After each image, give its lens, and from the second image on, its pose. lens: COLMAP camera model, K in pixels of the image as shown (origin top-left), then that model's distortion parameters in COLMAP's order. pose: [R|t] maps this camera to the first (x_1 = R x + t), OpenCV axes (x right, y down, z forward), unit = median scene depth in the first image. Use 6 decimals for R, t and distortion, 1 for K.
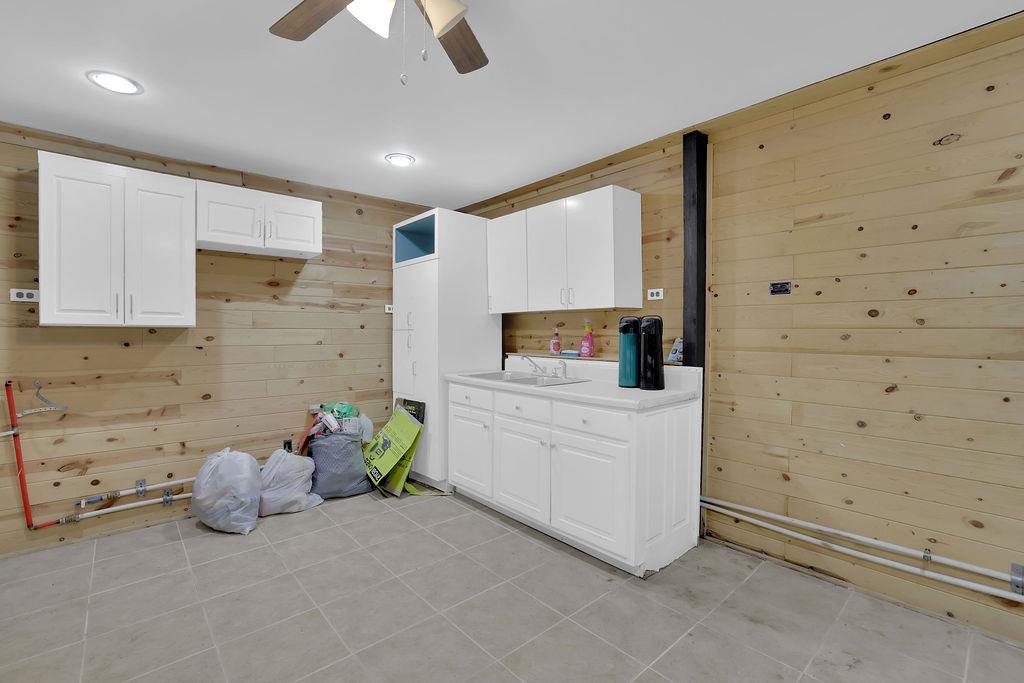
lens RADIAL K [[451.1, 0, 509.7], [0, 451.1, 331.7], [0, 0, 1]] dist [-0.032145, 0.000406]
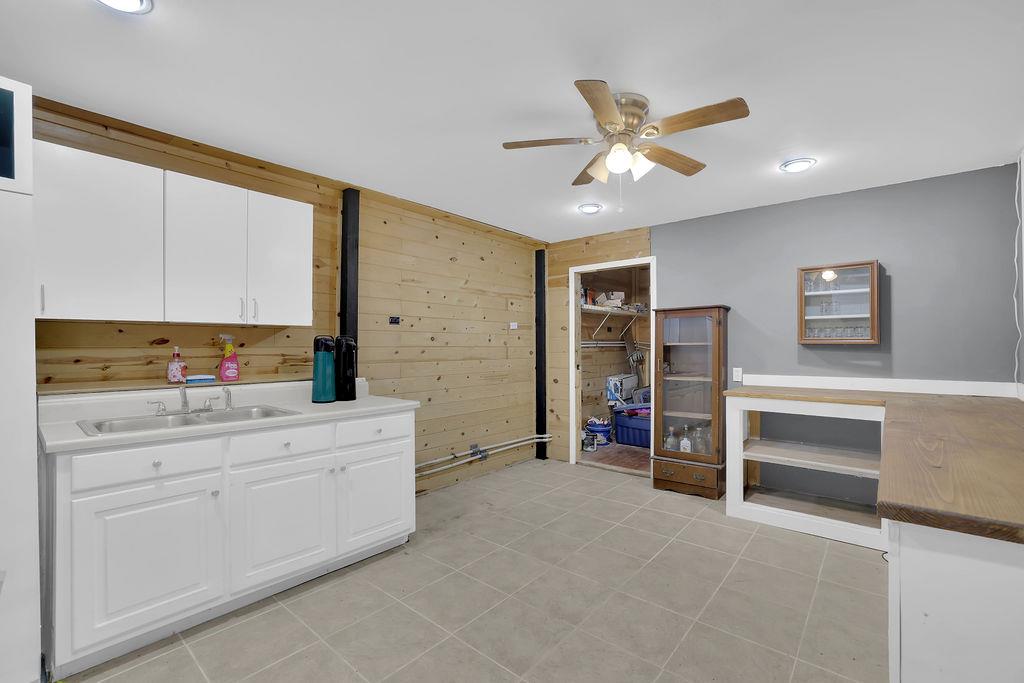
lens RADIAL K [[434.3, 0, 512.0], [0, 434.3, 341.5], [0, 0, 1]] dist [-0.057232, 0.000472]
pose [[-0.145320, 0.020904, 0.989164, -0.840237], [0.016245, 0.999692, -0.018740, 0.007568], [-0.989251, 0.013346, -0.145615, 0.758217]]
